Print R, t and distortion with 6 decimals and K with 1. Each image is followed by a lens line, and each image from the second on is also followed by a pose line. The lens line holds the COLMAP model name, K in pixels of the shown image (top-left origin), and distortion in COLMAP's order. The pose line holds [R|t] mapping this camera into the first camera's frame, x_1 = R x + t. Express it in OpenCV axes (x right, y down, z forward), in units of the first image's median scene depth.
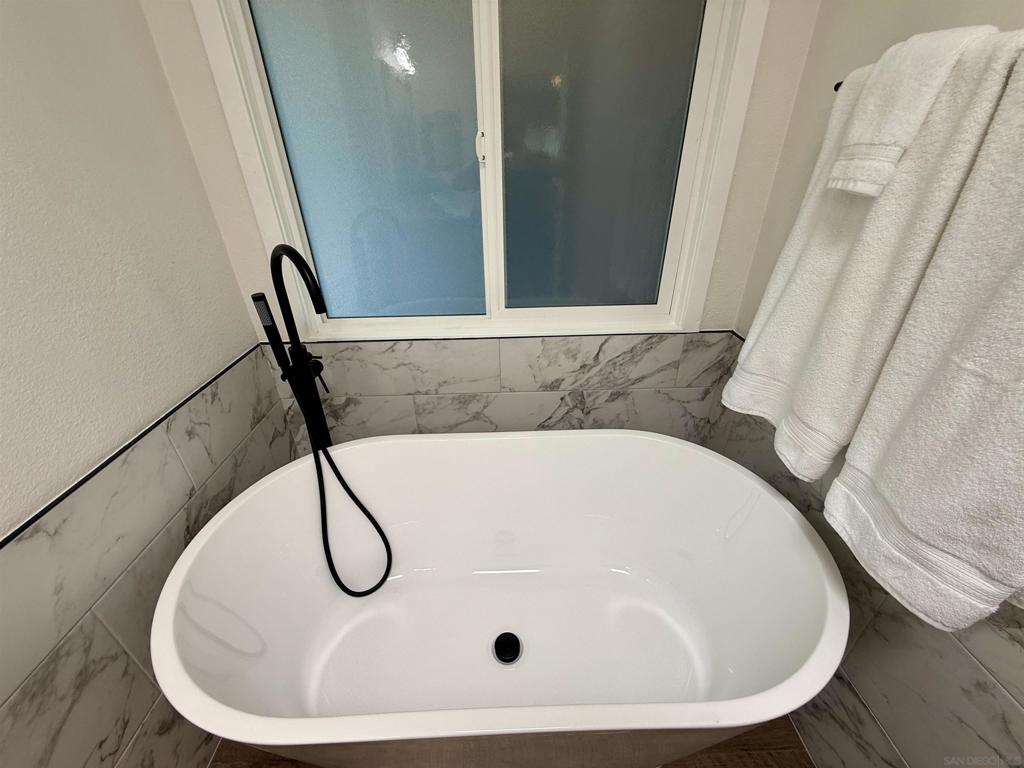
lens RADIAL K [[407.5, 0, 512.0], [0, 407.5, 384.0], [0, 0, 1]] dist [-0.001528, 0.000090]
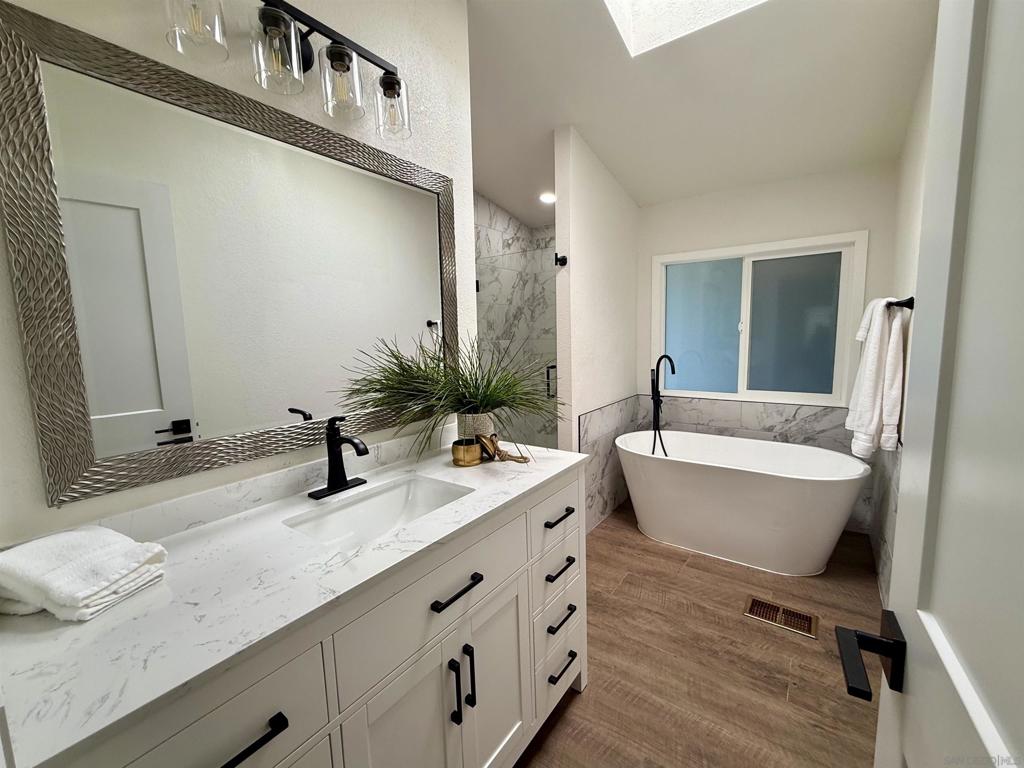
lens RADIAL K [[425.2, 0, 512.3], [0, 425.2, 381.4], [0, 0, 1]] dist [-0.000583, 0.000091]
pose [[0.796442, 0.066597, -0.601036, 0.358639], [-0.285128, 0.917854, -0.276126, 0.784603], [0.533275, 0.391291, 0.750006, -1.456390]]
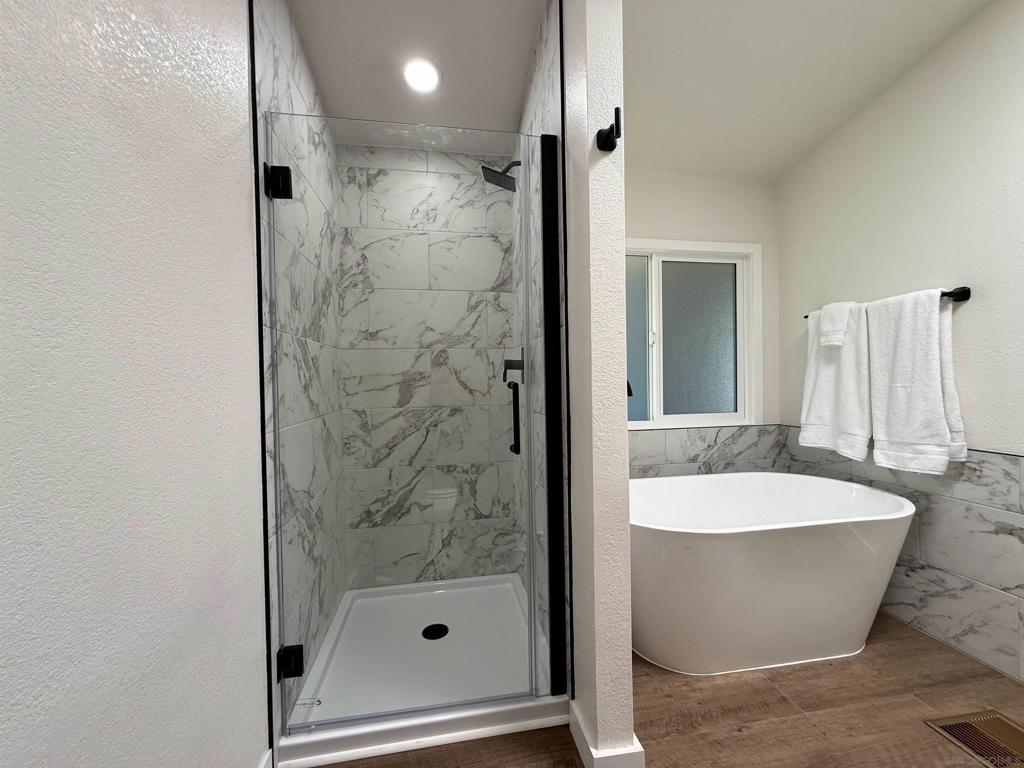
lens RADIAL K [[407.5, 0, 512.0], [0, 407.5, 384.0], [0, 0, 1]] dist [-0.001528, 0.000090]
pose [[0.989189, 0.000077, 0.146645, -0.957275], [0.069502, 0.880308, -0.469284, 0.503869], [-0.129129, 0.474403, 0.870785, -0.569714]]
